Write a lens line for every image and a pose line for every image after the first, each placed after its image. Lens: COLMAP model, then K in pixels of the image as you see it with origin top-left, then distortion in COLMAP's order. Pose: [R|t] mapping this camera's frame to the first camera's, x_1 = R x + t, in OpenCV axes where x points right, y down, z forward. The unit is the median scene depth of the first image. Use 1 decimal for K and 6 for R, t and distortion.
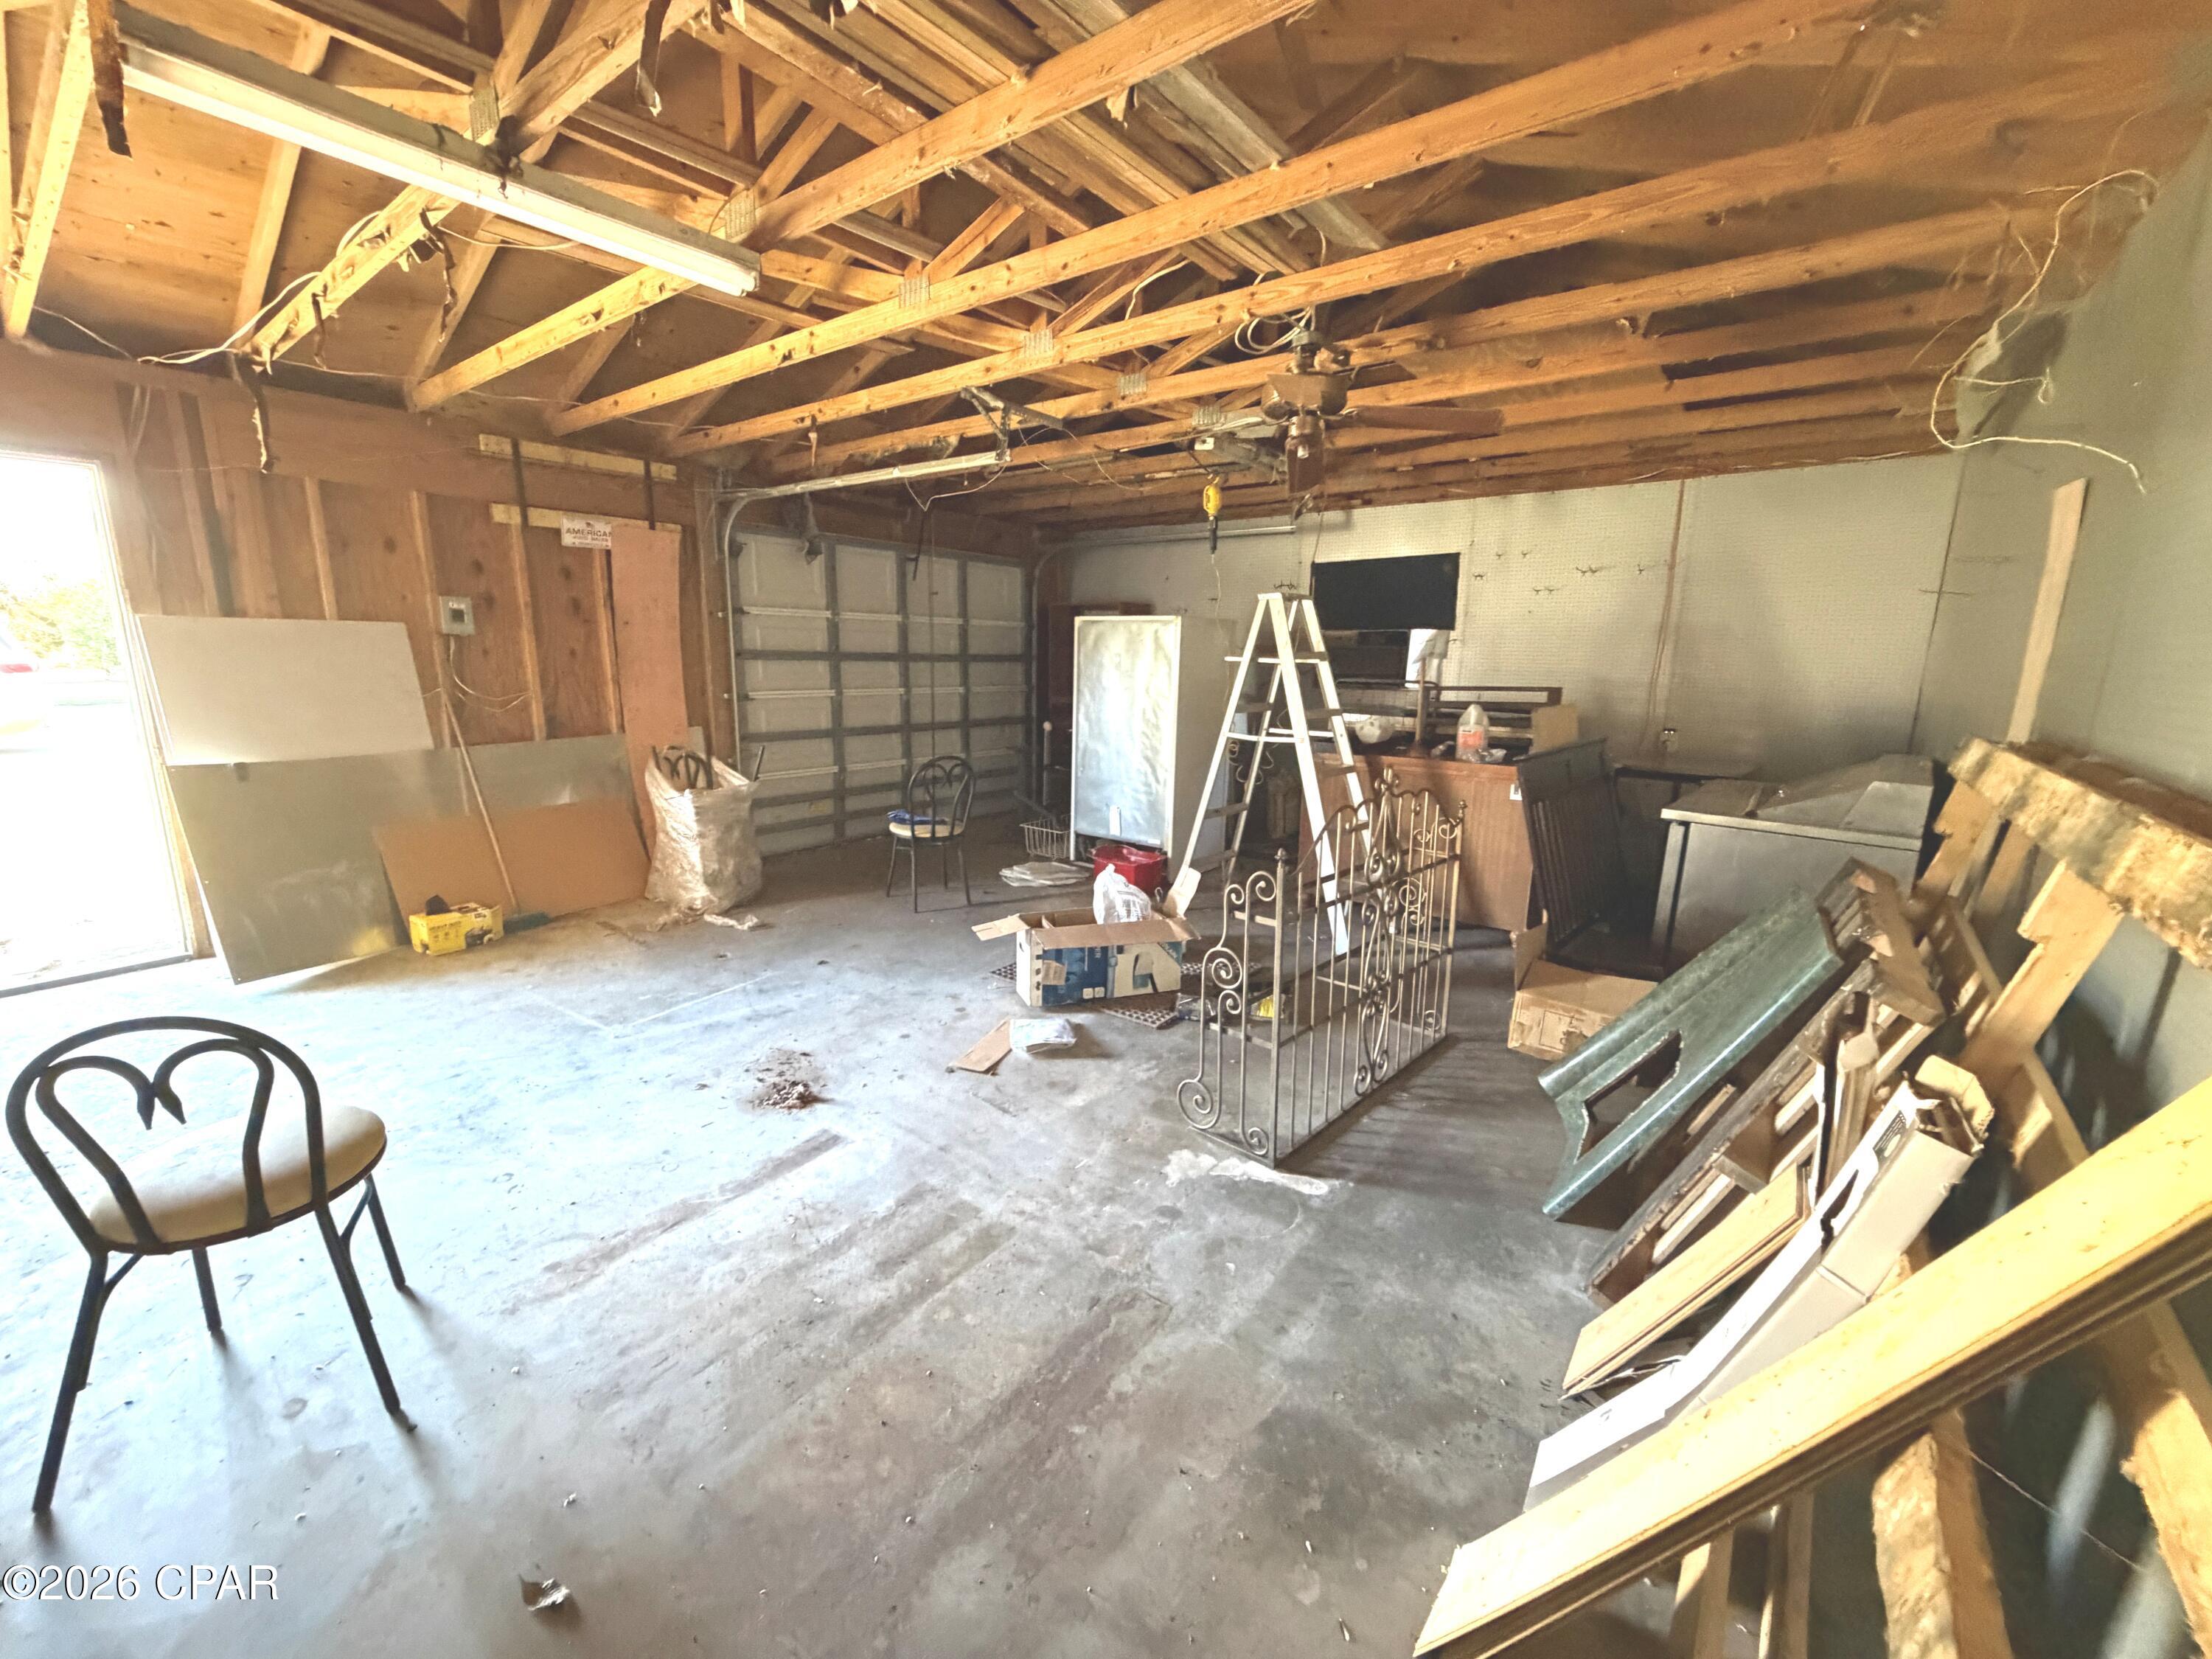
lens RADIAL K [[886.0, 0, 1095.6], [0, 886.0, 828.1], [0, 0, 1]] dist [0.001510, -0.000820]
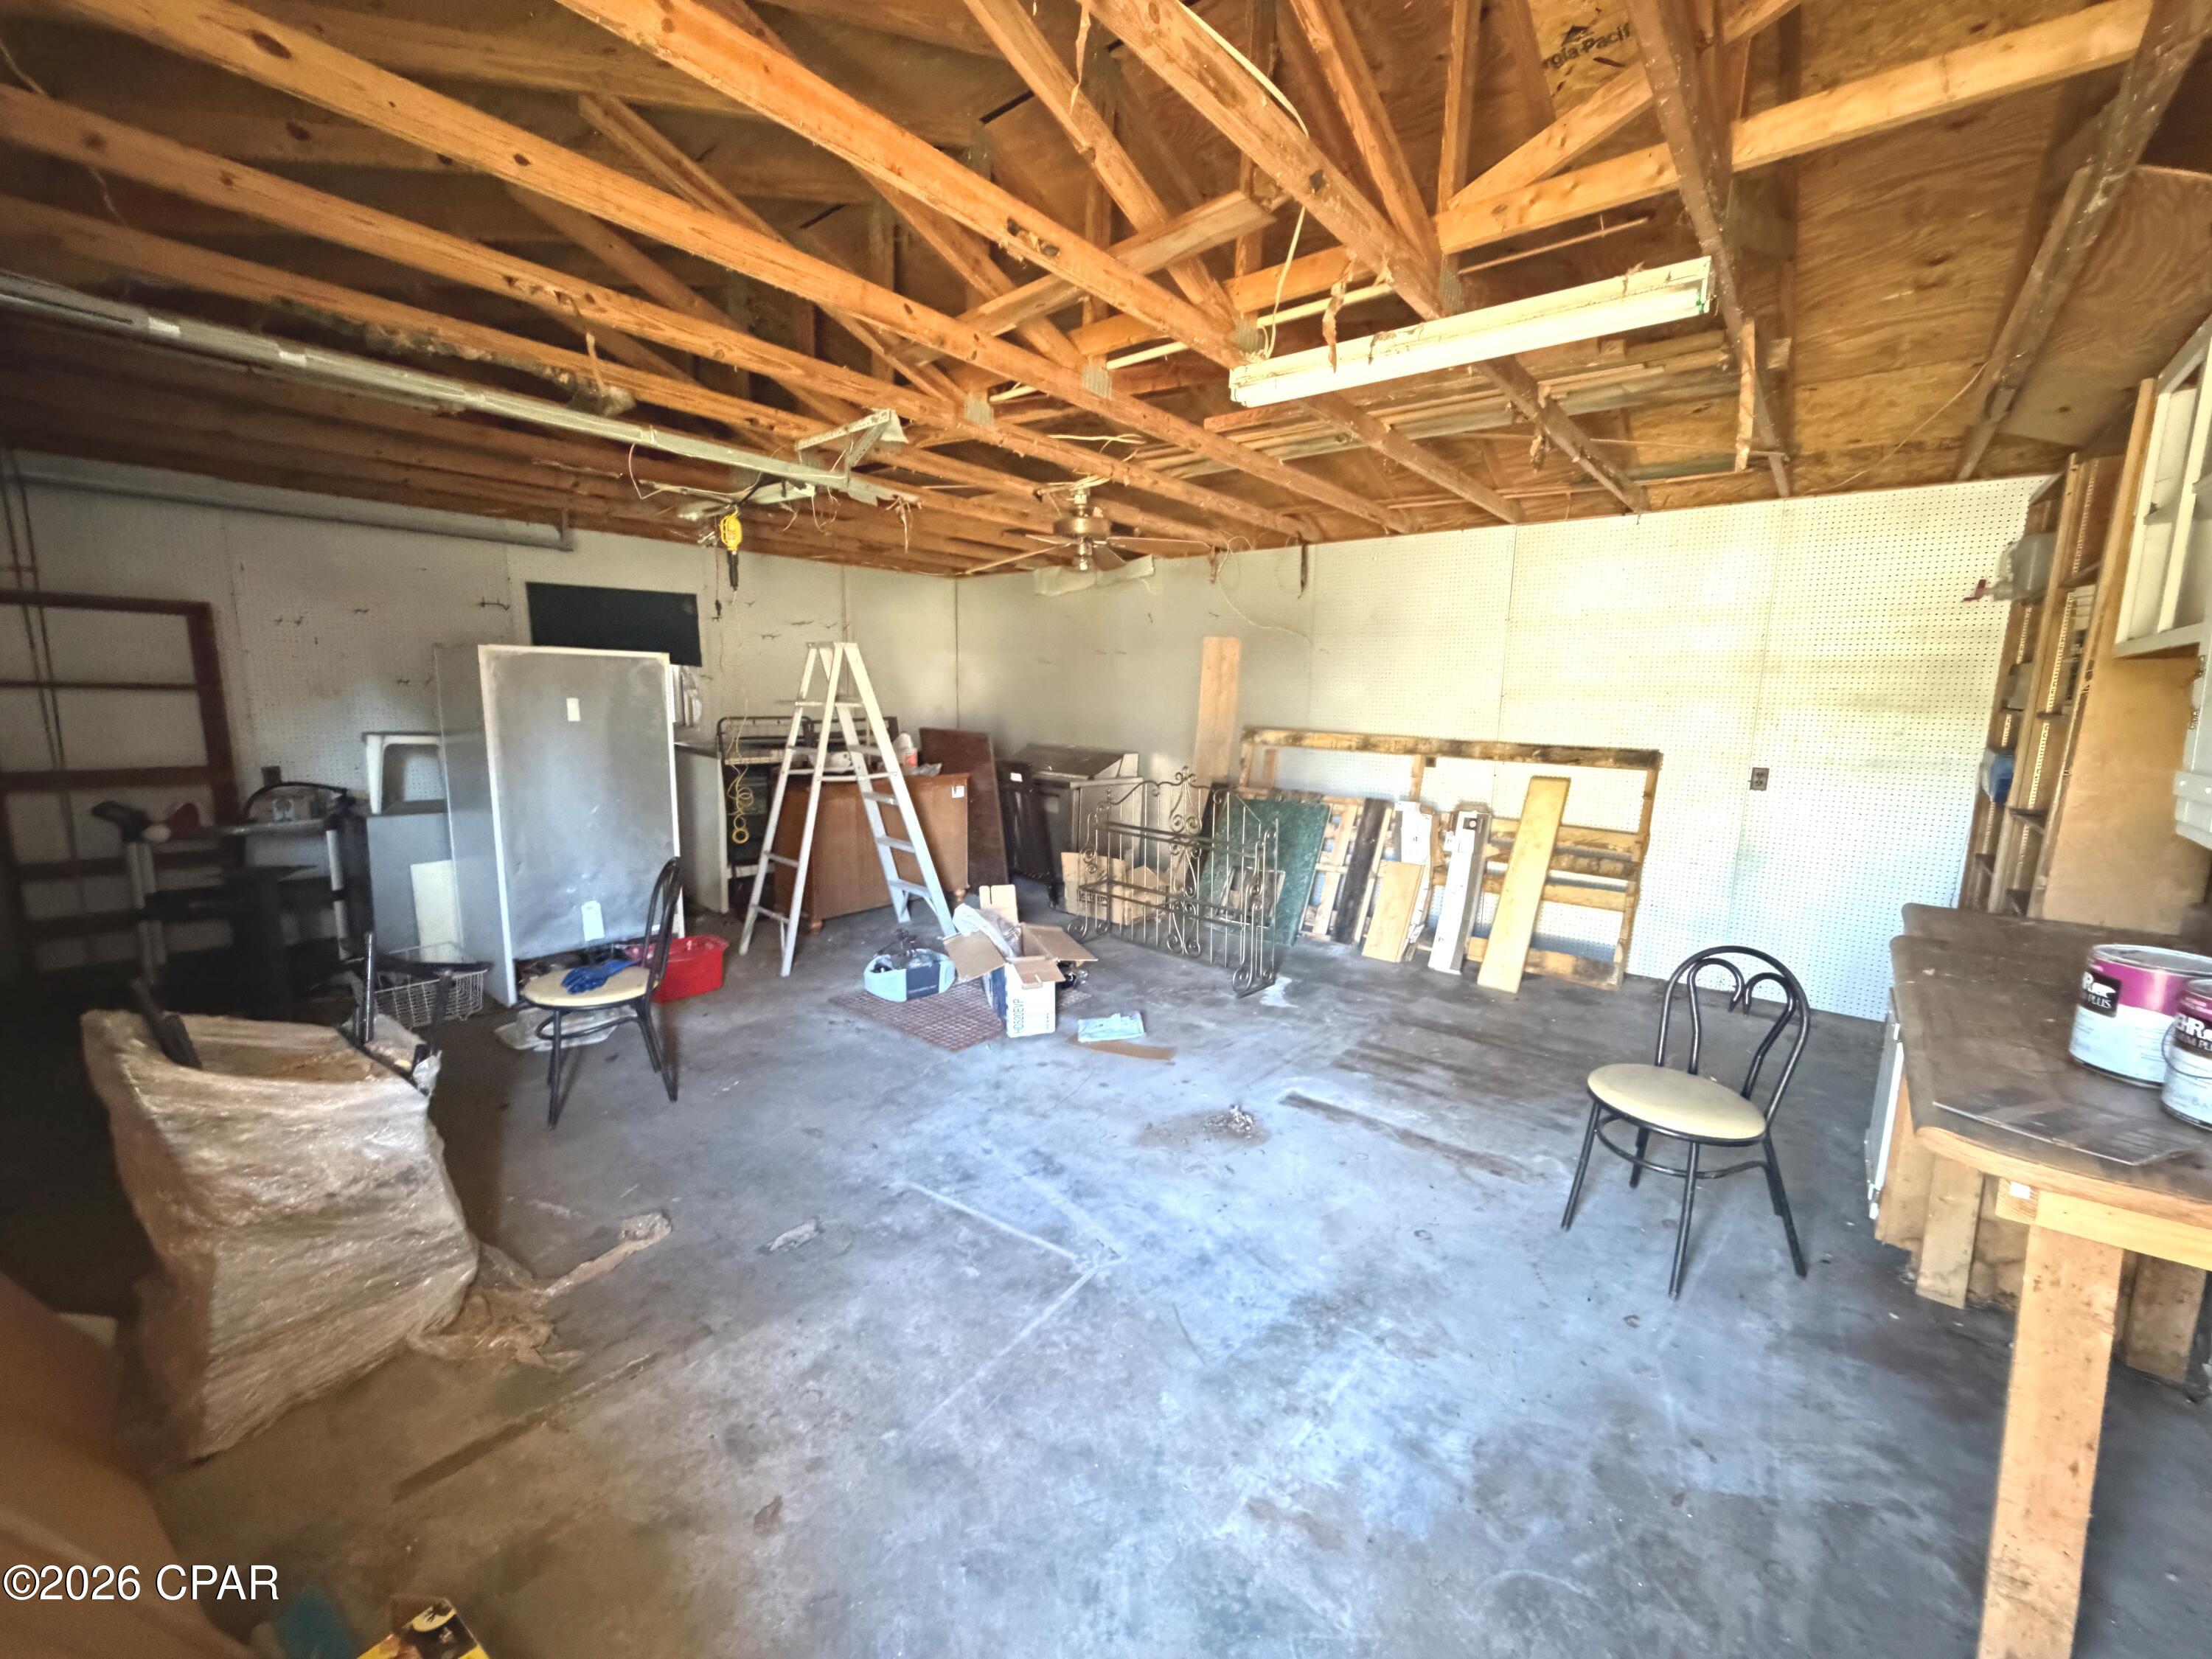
lens RADIAL K [[886.0, 0, 1092.8], [0, 886.0, 830.6], [0, 0, 1]] dist [0.001510, -0.000820]
pose [[0.027496, -0.174229, 0.984321, -1.163952], [0.174263, 0.970451, 0.166906, -0.224585], [-0.984315, 0.166941, 0.057045, 0.890493]]
